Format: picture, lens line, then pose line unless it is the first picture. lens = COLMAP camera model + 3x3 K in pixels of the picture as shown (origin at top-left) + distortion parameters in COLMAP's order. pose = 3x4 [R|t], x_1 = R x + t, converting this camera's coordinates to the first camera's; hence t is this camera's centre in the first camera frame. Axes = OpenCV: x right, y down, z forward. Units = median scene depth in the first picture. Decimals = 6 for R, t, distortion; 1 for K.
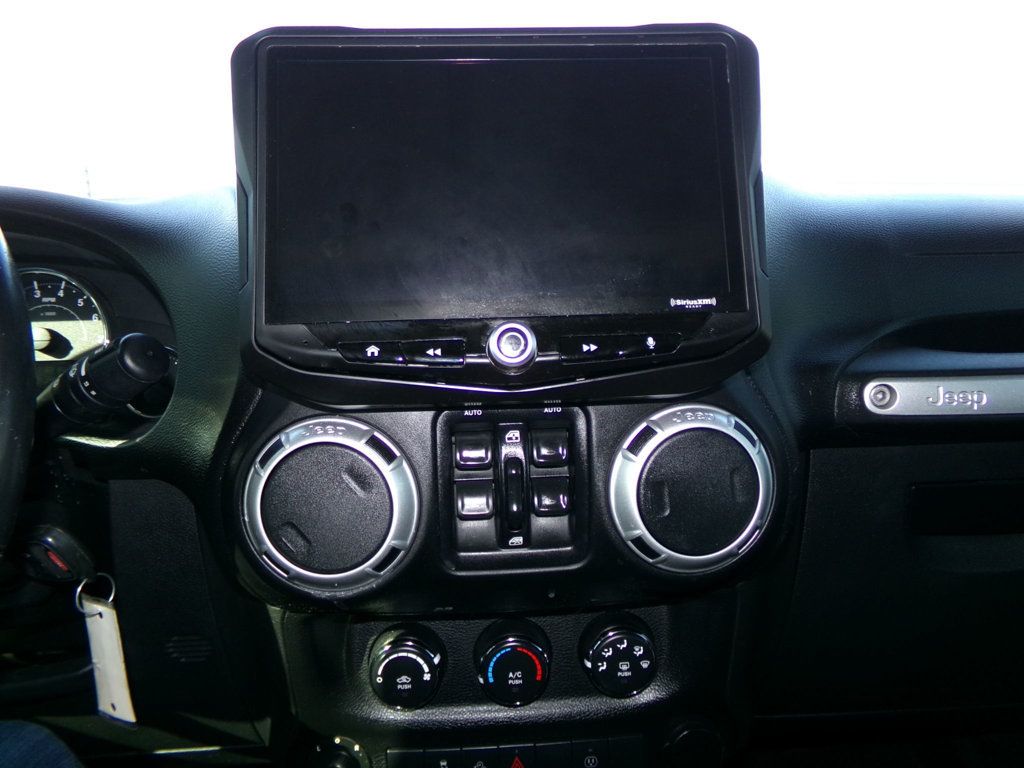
lens RADIAL K [[700.6, 0, 522.1], [0, 700.6, 374.3], [0, 0, 1]] dist [-0.034530, 0.057256]
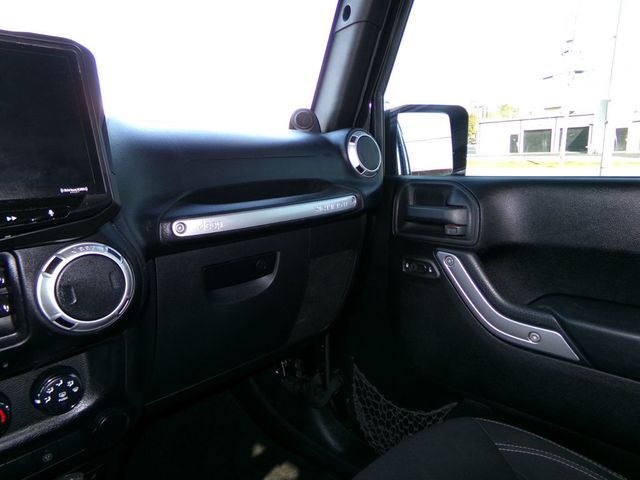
lens RADIAL K [[433.2, 0, 320.0], [0, 433.2, 240.0], [0, 0, 1]] dist [0.004969, 0.008154]
pose [[0.756386, -0.121089, 0.642821, -0.023889], [0.086637, 0.992604, 0.085035, -0.008146], [-0.648363, -0.008627, 0.761282, -0.298061]]
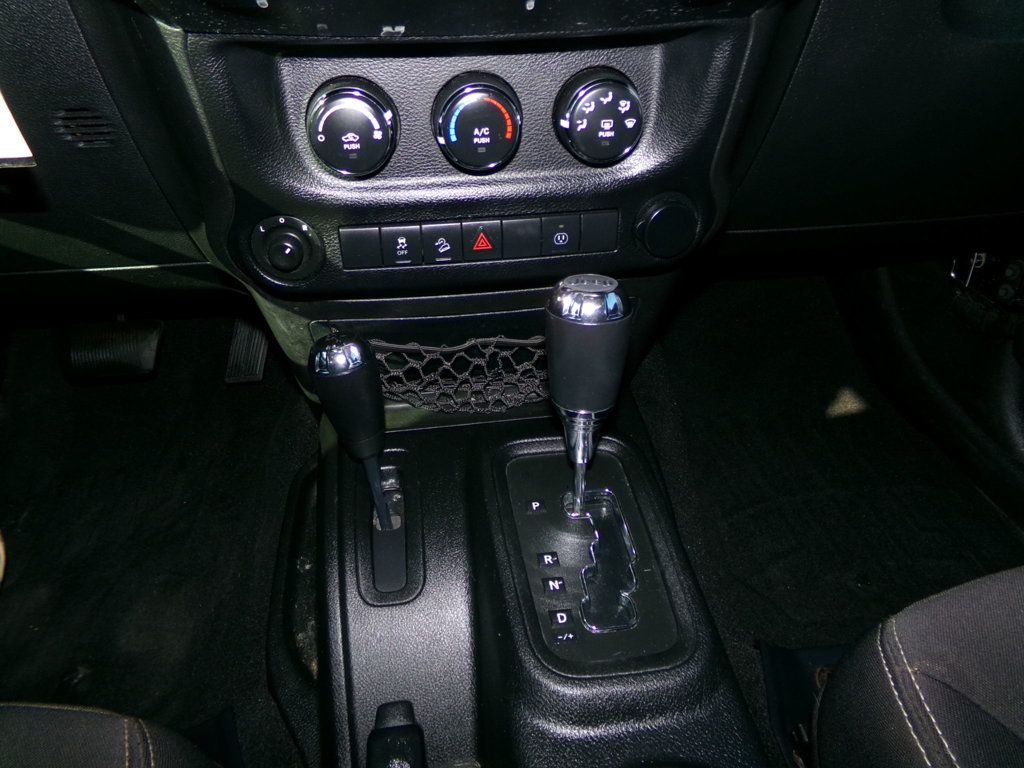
lens RADIAL K [[700.6, 0, 522.1], [0, 700.6, 374.3], [0, 0, 1]] dist [-0.034530, 0.057256]
pose [[0.996356, -0.021691, 0.082487, -0.043235], [-0.021511, 0.871955, 0.489113, 0.311033], [-0.082534, -0.489105, 0.868311, 0.118107]]
